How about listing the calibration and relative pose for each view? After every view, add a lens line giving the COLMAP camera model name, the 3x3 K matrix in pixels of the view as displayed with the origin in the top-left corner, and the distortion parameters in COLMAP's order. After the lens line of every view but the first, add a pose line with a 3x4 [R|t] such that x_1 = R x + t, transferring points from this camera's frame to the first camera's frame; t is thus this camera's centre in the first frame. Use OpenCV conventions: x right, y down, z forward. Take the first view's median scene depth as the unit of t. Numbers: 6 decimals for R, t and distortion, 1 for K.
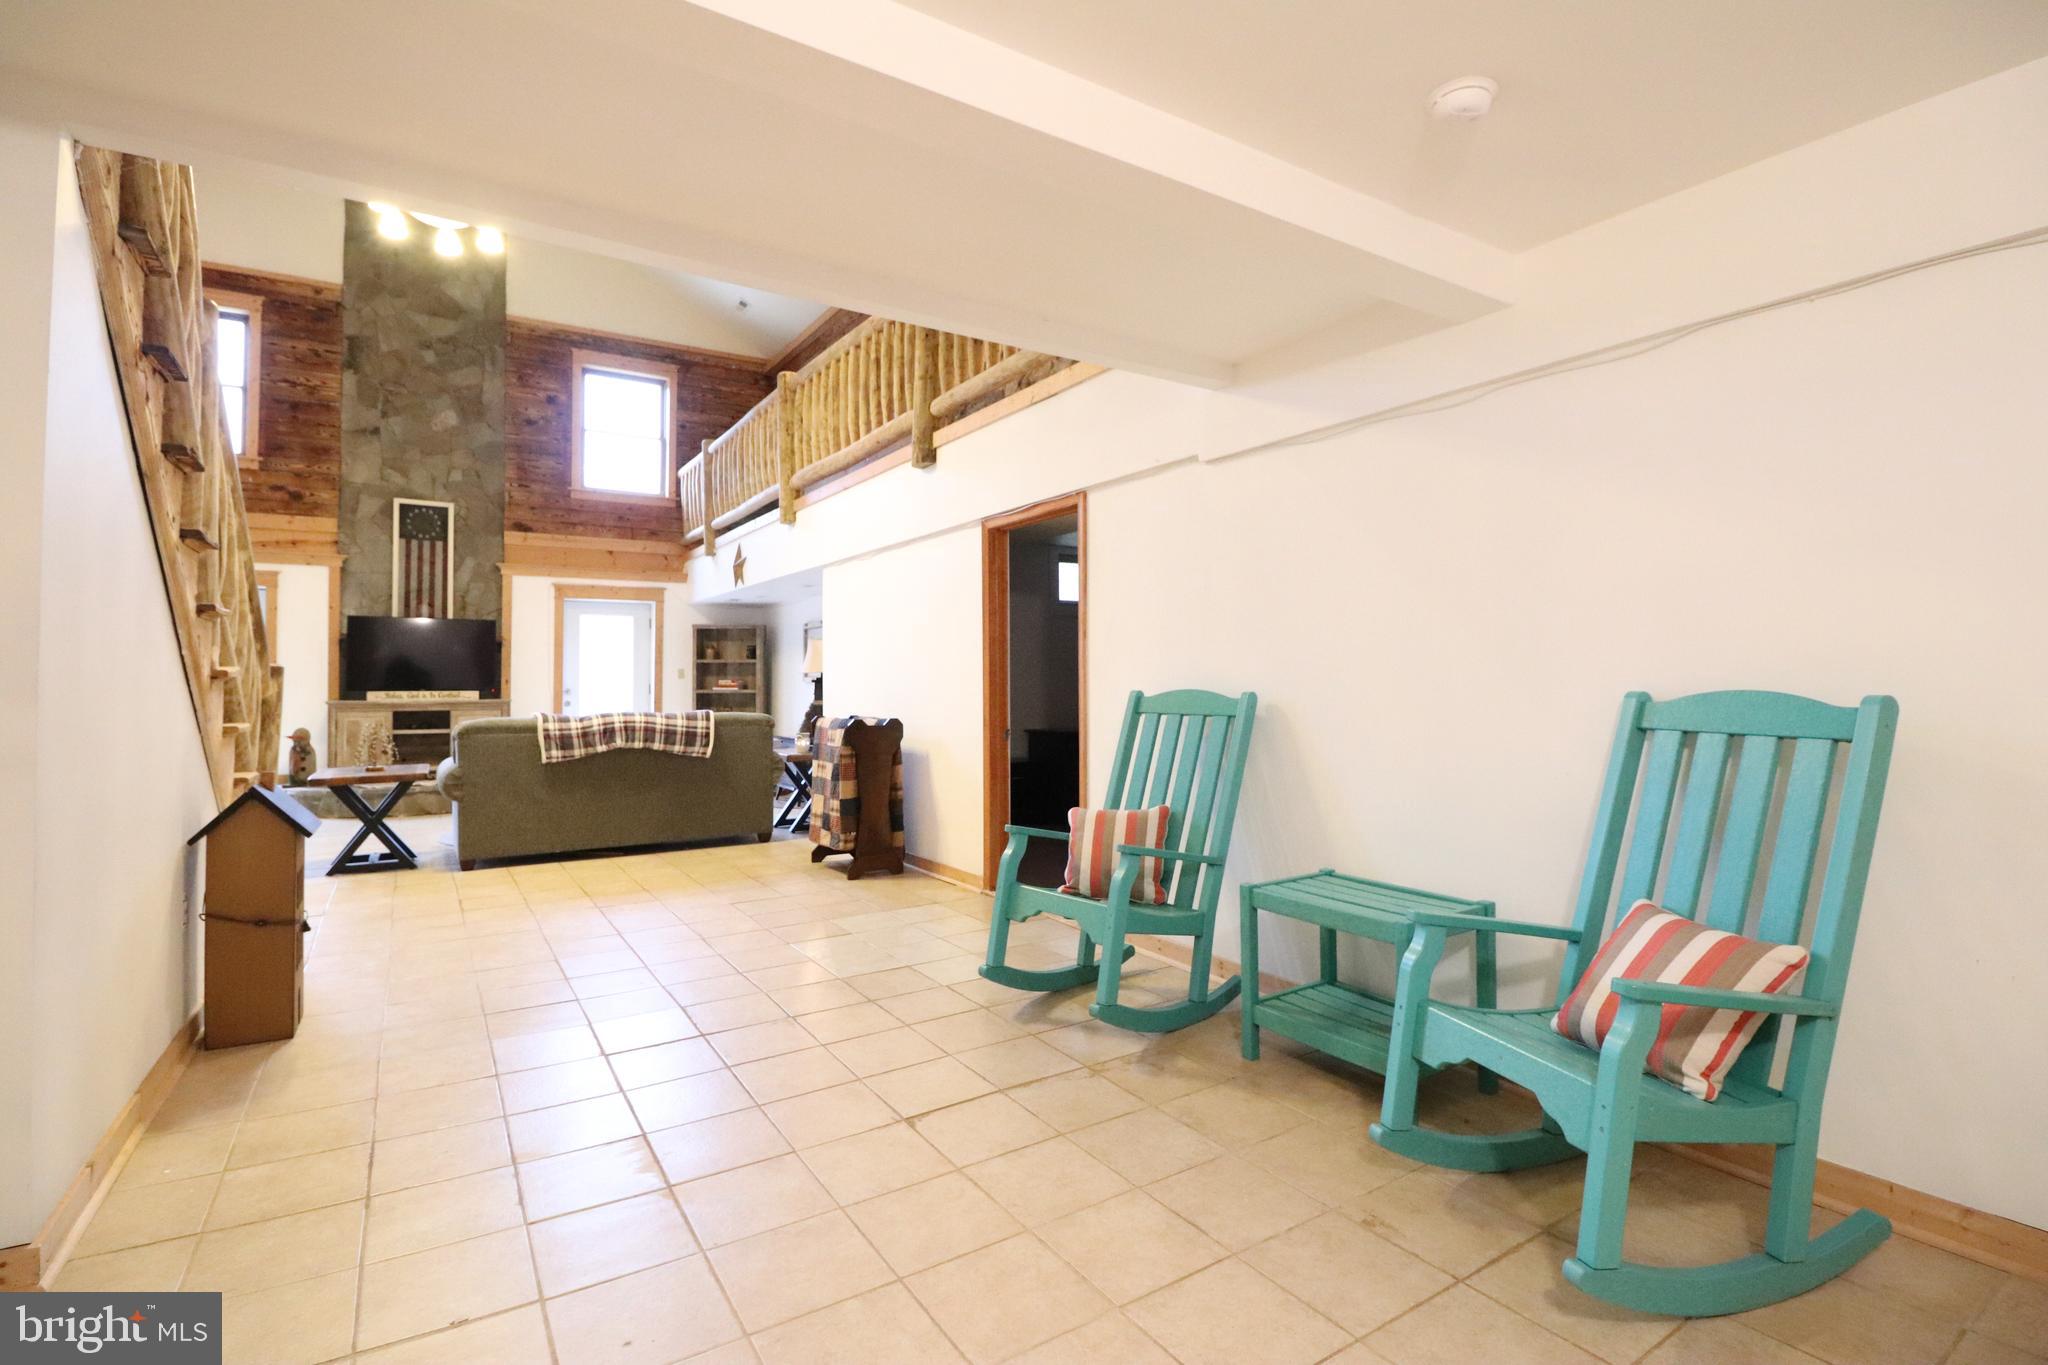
lens RADIAL K [[953.4, 0, 1022.5], [0, 953.4, 658.4], [0, 0, 1]] dist [-0.005774, -0.010067]
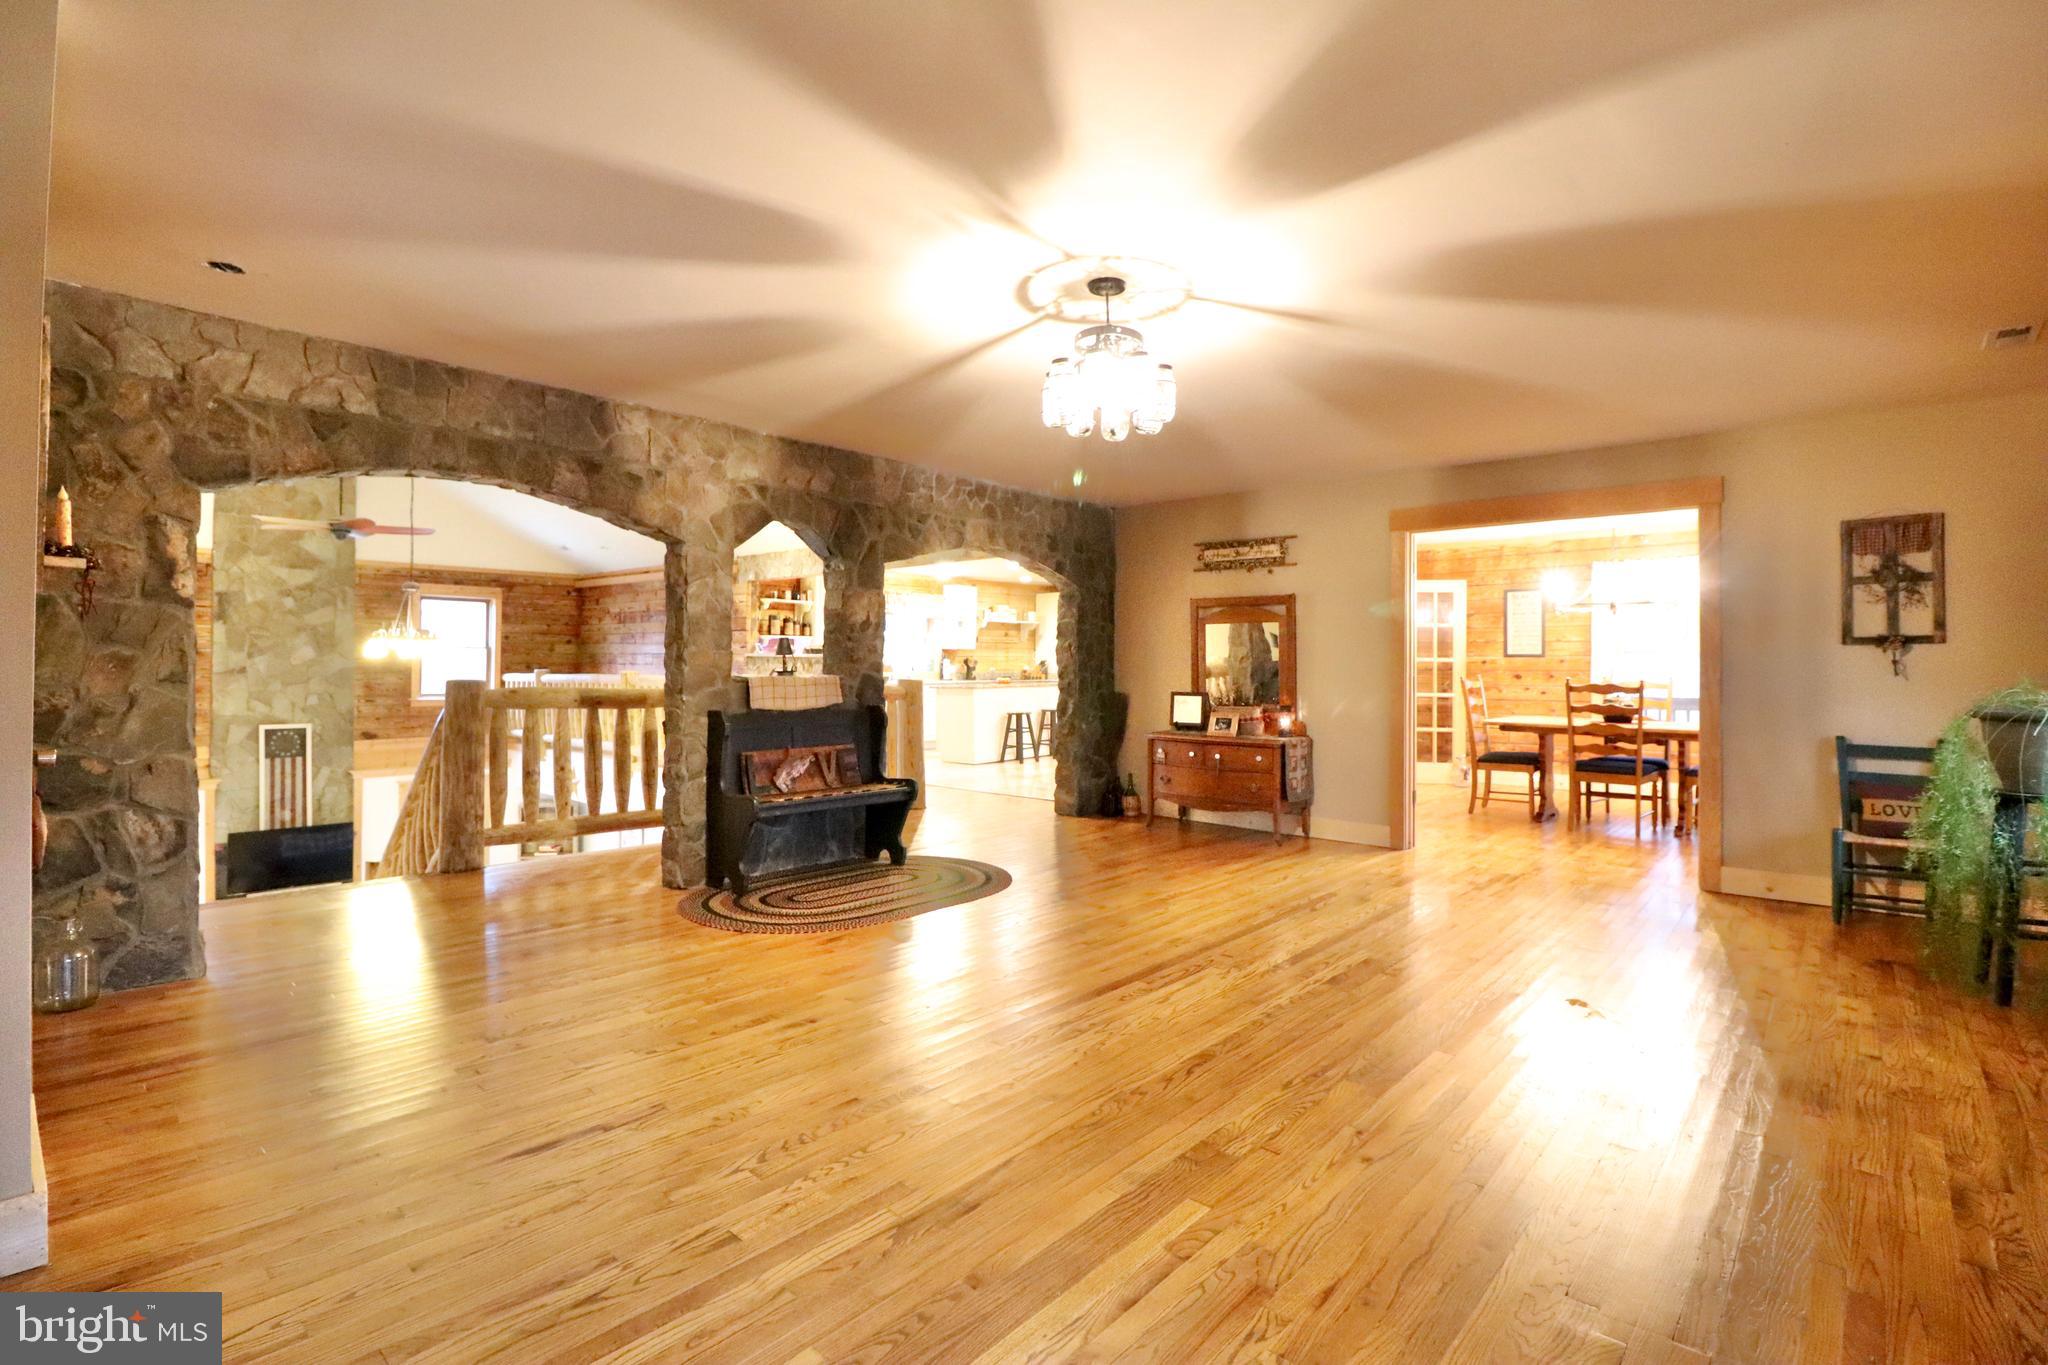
lens RADIAL K [[953.4, 0, 1023.9], [0, 953.4, 662.2], [0, 0, 1]] dist [-0.005774, -0.010067]
pose [[0.962271, 0.014764, 0.271693, -0.056750], [-0.021193, 0.999560, 0.020744, -0.289280], [-0.271267, -0.025720, 0.962160, -0.405720]]
